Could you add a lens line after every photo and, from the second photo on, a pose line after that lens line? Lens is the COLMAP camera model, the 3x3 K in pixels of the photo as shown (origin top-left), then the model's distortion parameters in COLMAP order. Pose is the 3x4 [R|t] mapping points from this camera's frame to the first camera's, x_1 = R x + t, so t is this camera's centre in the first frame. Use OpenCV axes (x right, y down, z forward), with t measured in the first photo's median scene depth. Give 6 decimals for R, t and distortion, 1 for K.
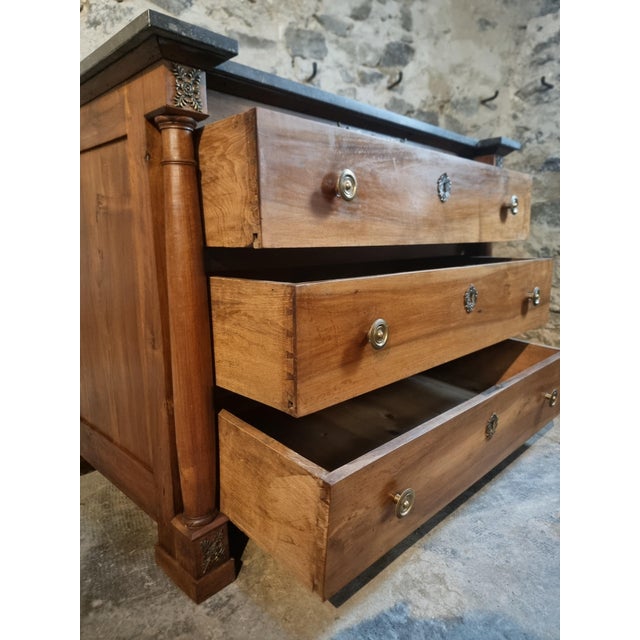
lens RADIAL K [[455.3, 0, 321.6], [0, 455.3, 321.9], [0, 0, 1]] dist [0.053671, -0.058058]
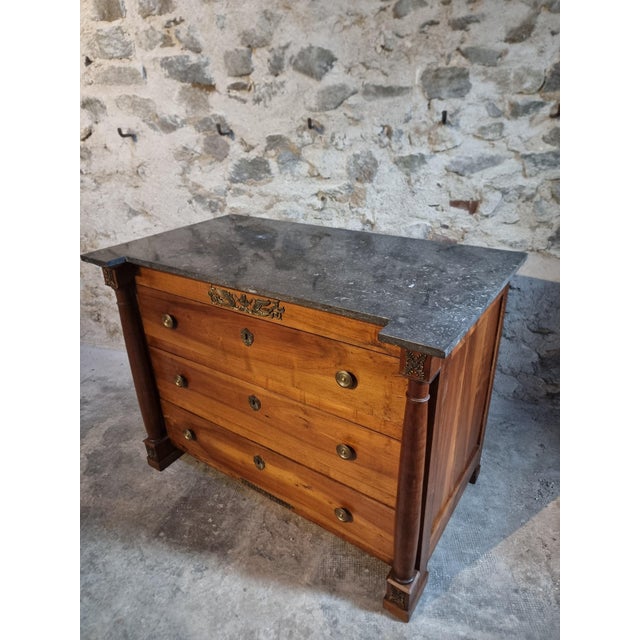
lens RADIAL K [[455.3, 0, 311.2], [0, 455.3, 322.9], [0, 0, 1]] dist [0.053671, -0.058058]
pose [[0.780673, 0.253727, -0.571115, 0.412150], [-0.080425, 0.947063, 0.310812, -0.414191], [0.619743, -0.196711, 0.759752, 0.027485]]
